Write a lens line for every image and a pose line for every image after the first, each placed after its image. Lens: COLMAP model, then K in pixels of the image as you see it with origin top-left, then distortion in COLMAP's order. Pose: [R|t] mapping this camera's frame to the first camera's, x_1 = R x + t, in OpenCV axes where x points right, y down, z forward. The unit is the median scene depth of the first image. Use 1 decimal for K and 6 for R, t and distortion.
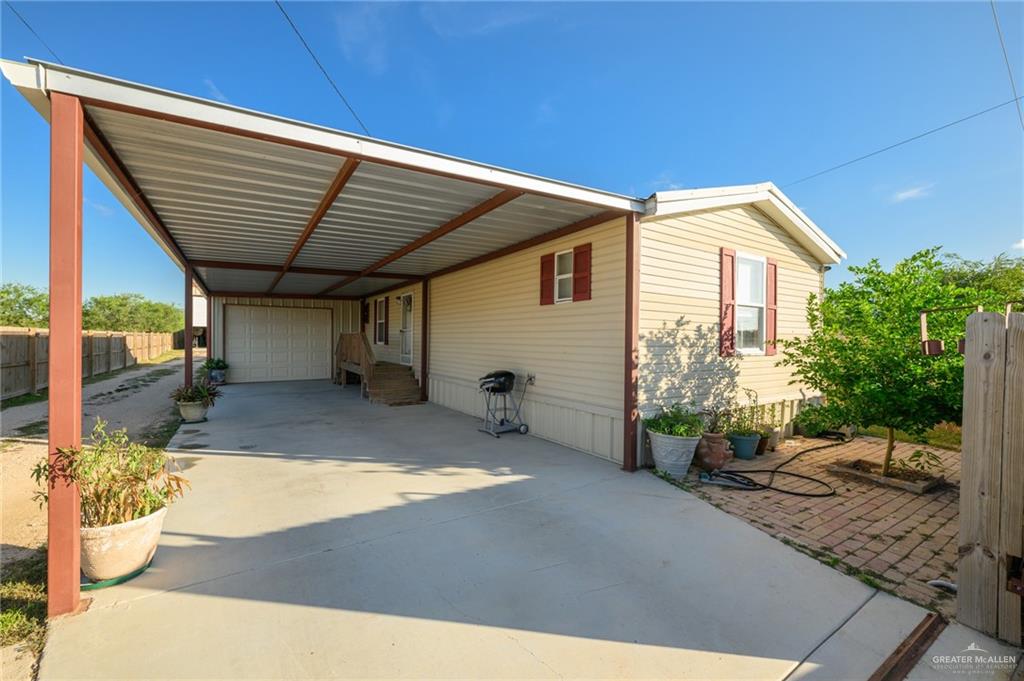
lens RADIAL K [[432.6, 0, 512.0], [0, 432.6, 341.5], [0, 0, 1]] dist [0.000376, 0.000177]
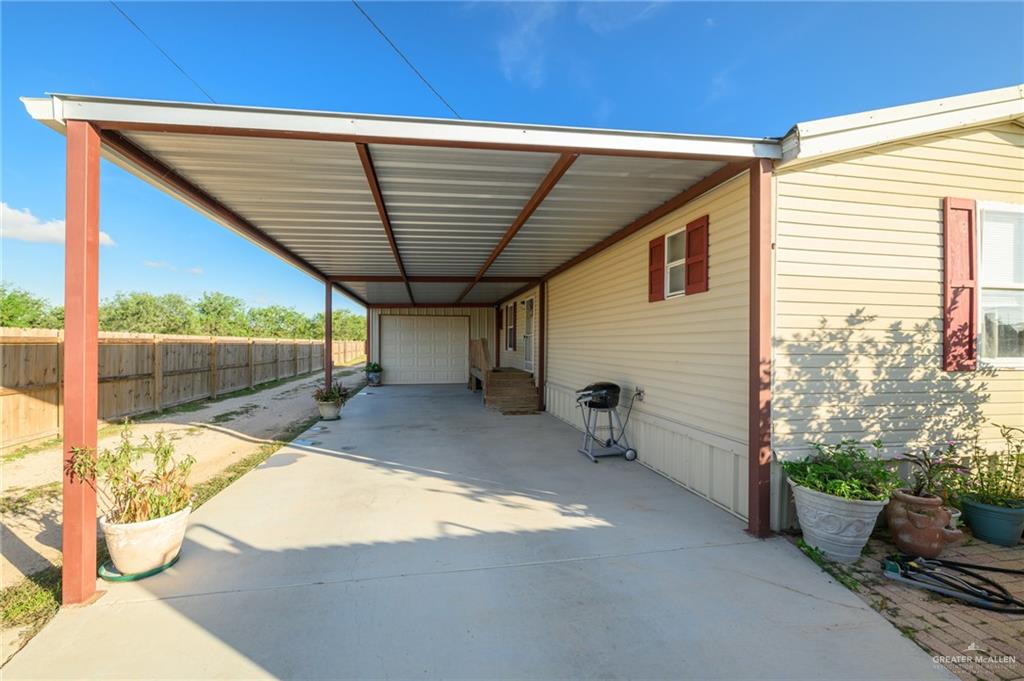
lens RADIAL K [[436.1, 0, 493.3], [0, 436.1, 342.7], [0, 0, 1]] dist [-0.000293, 0.000552]
pose [[0.917980, -0.005953, -0.396582, 0.132764], [0.002069, 0.999946, -0.010221, -0.001321], [0.396621, 0.008562, 0.917942, 0.158702]]
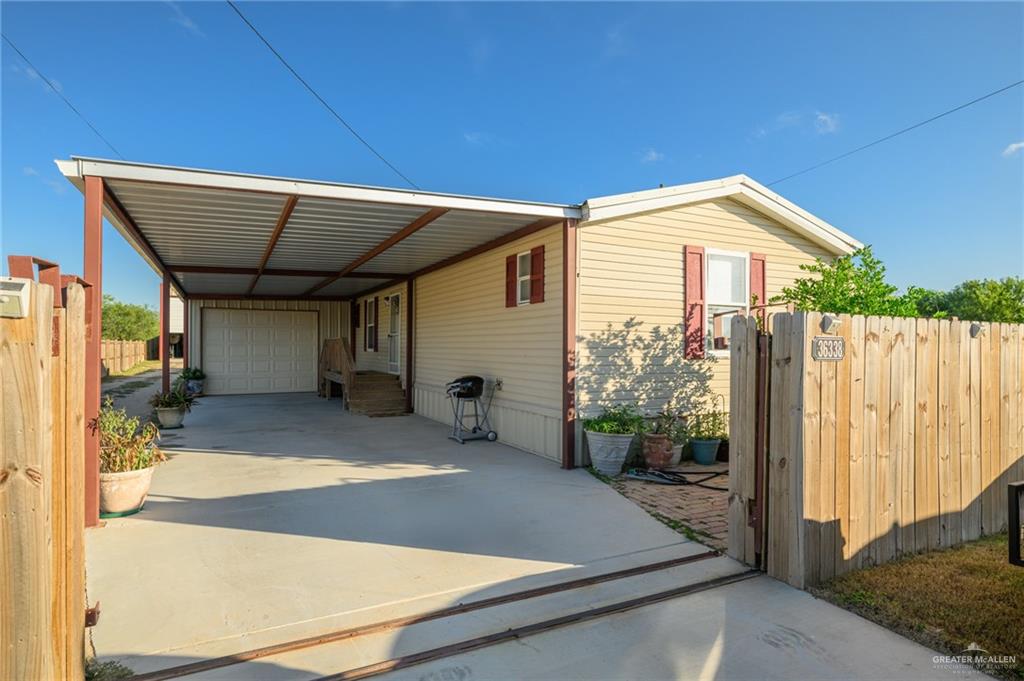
lens RADIAL K [[581.6, 0, 512.0], [0, 581.6, 340.5], [0, 0, 1]] dist [-0.002243, 0.000056]
pose [[0.994914, -0.007292, -0.100461, 0.229830], [0.005688, 0.999852, -0.016240, 0.012812], [0.100564, 0.015586, 0.994808, -0.321431]]
